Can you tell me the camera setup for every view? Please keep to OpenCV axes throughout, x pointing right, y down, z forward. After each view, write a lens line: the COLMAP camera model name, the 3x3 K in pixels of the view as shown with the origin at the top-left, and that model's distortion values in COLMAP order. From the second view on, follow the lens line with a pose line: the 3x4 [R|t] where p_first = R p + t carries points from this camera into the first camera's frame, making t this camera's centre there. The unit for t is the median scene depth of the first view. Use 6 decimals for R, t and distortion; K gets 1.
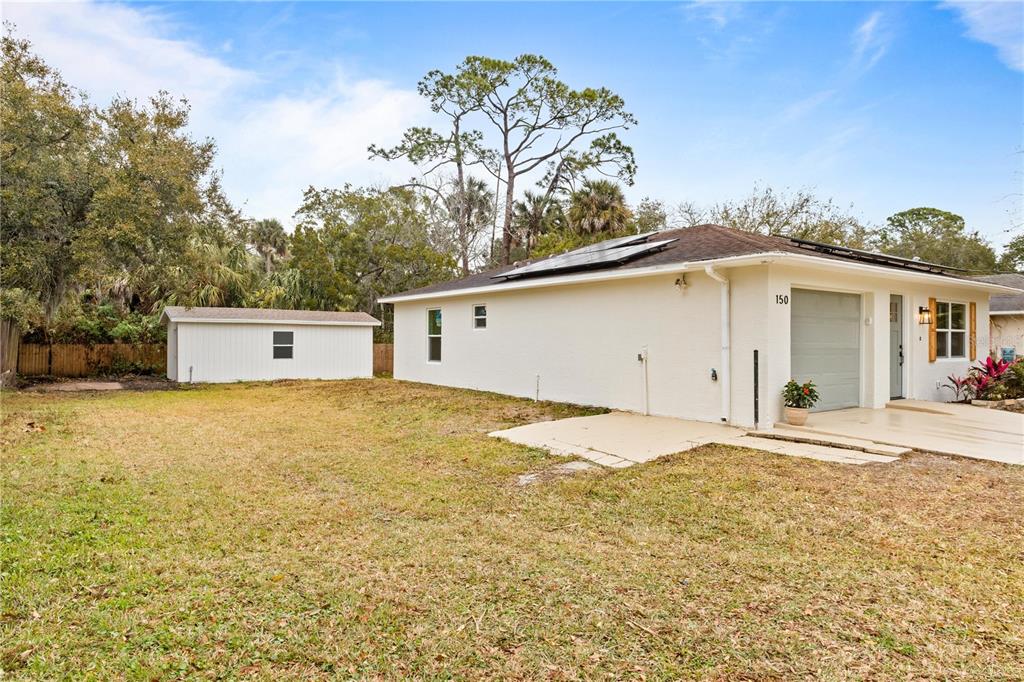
lens RADIAL K [[636.6, 0, 512.0], [0, 636.6, 341.0], [0, 0, 1]] dist [0.000722, 0.000319]
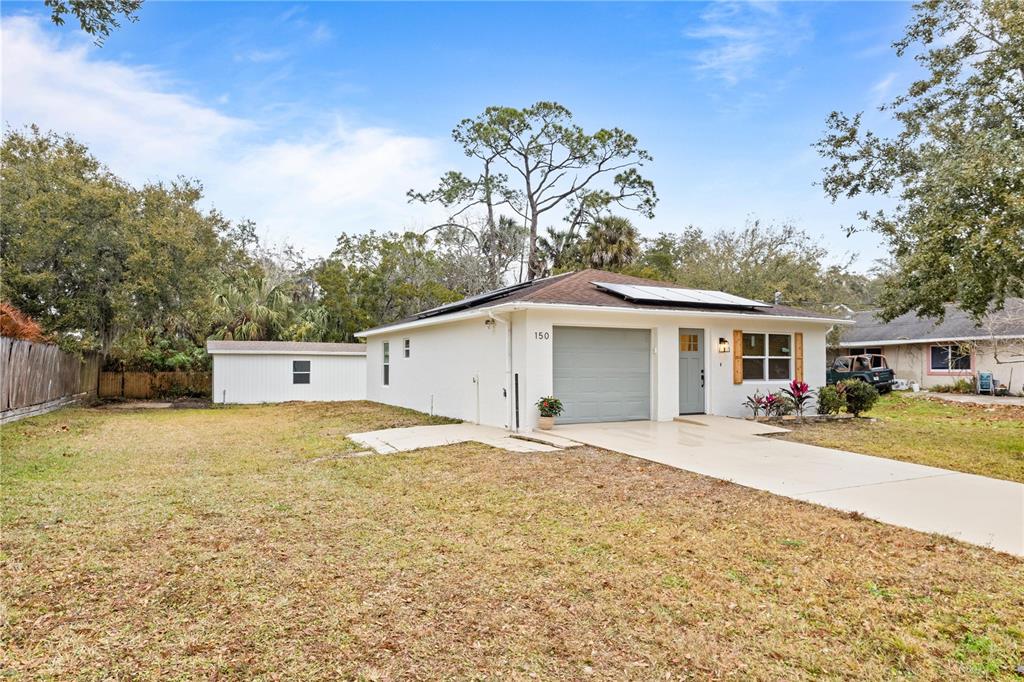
lens RADIAL K [[642.6, 0, 512.2], [0, 642.6, 365.3], [0, 0, 1]] dist [-0.005504, -0.000720]
pose [[0.989201, -0.004626, -0.146494, 0.126168], [0.003892, 0.999978, -0.005295, 0.000806], [0.146516, 0.004667, 0.989197, -0.075846]]
